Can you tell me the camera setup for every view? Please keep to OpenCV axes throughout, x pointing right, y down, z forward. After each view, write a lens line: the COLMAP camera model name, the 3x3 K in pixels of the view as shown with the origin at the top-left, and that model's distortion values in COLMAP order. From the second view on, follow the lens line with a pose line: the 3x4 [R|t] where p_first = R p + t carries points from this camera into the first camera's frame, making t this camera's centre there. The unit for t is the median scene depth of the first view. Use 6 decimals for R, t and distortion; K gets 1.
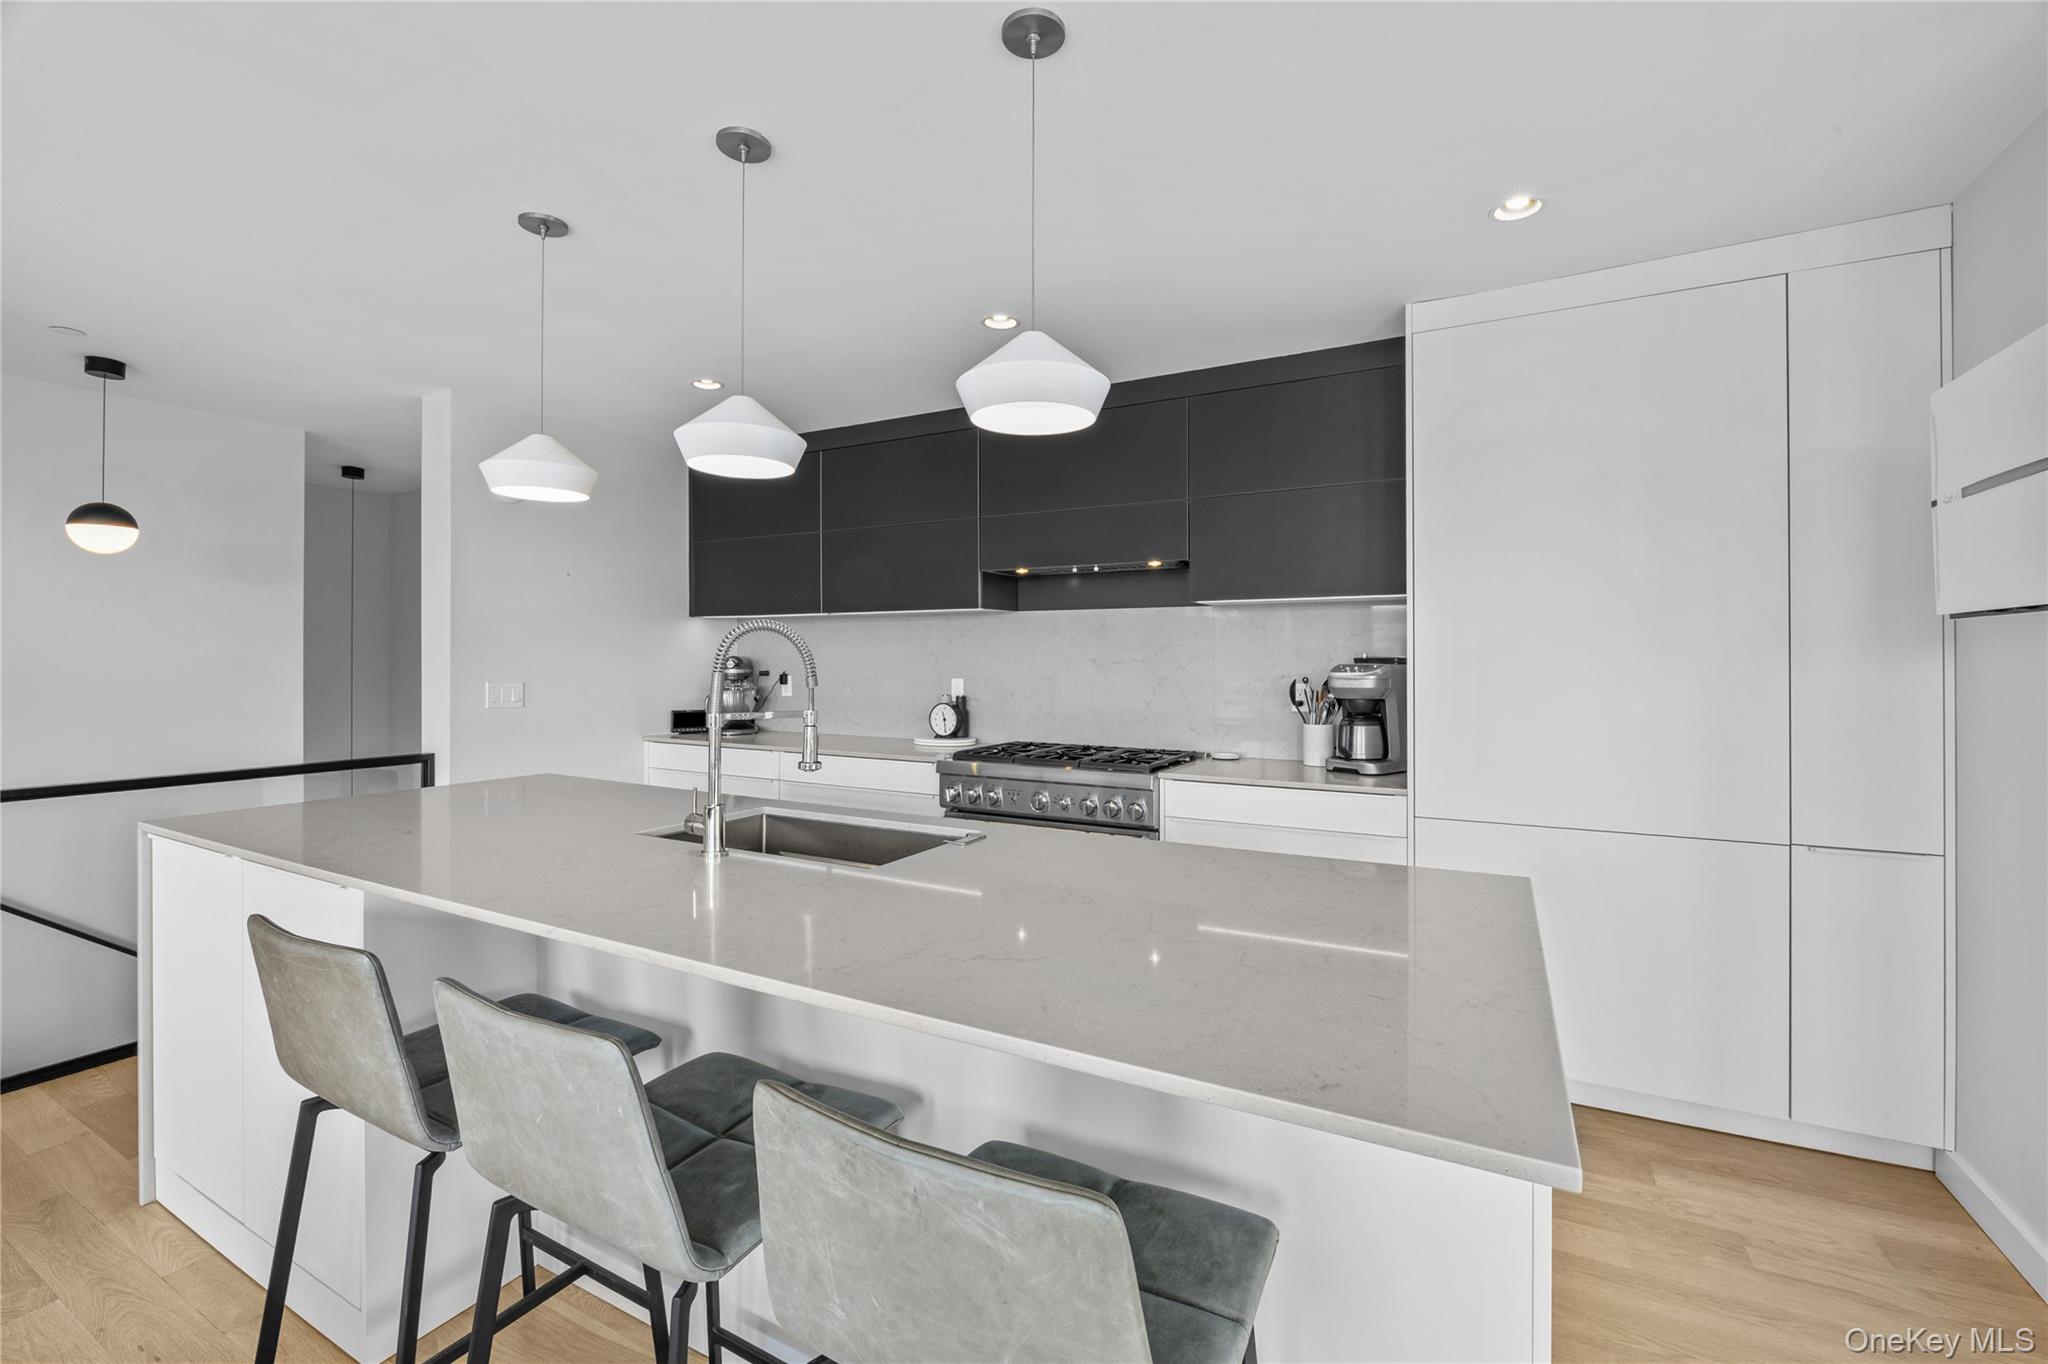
lens RADIAL K [[864.5, 0, 1028.7], [0, 864.5, 654.1], [0, 0, 1]] dist [-0.013212, -0.000220]
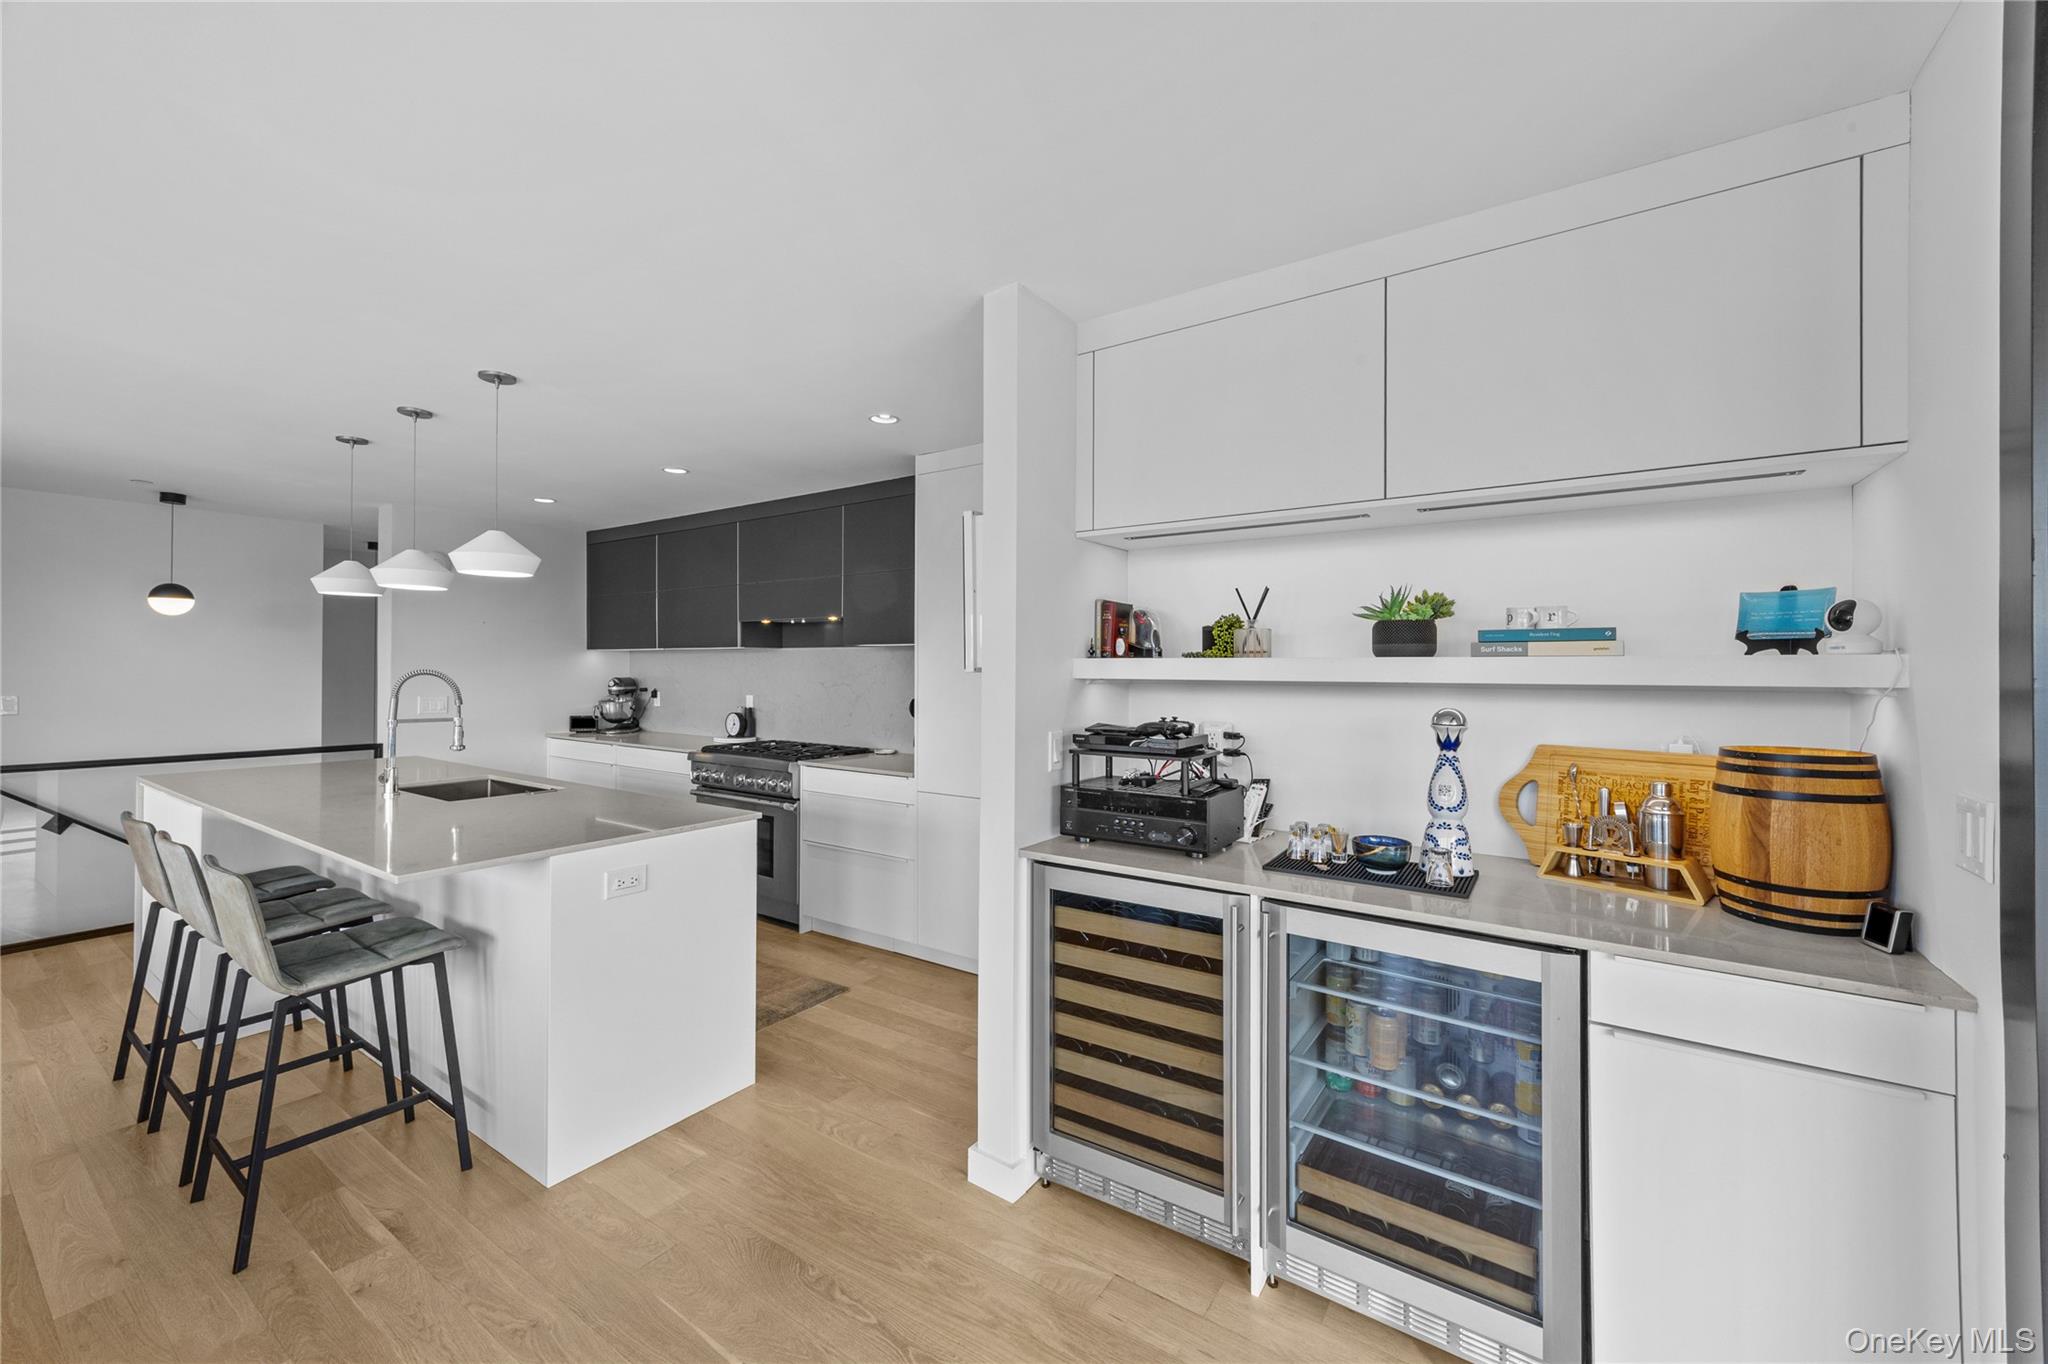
lens RADIAL K [[800.6, 0, 1030.3], [0, 800.6, 661.9], [0, 0, 1]] dist [0.000191, 0.000295]
pose [[0.994797, 0.002386, -0.101852, 0.592632], [-0.002698, 0.999992, -0.002932, -0.027397], [0.101844, 0.003192, 0.994795, -0.293367]]
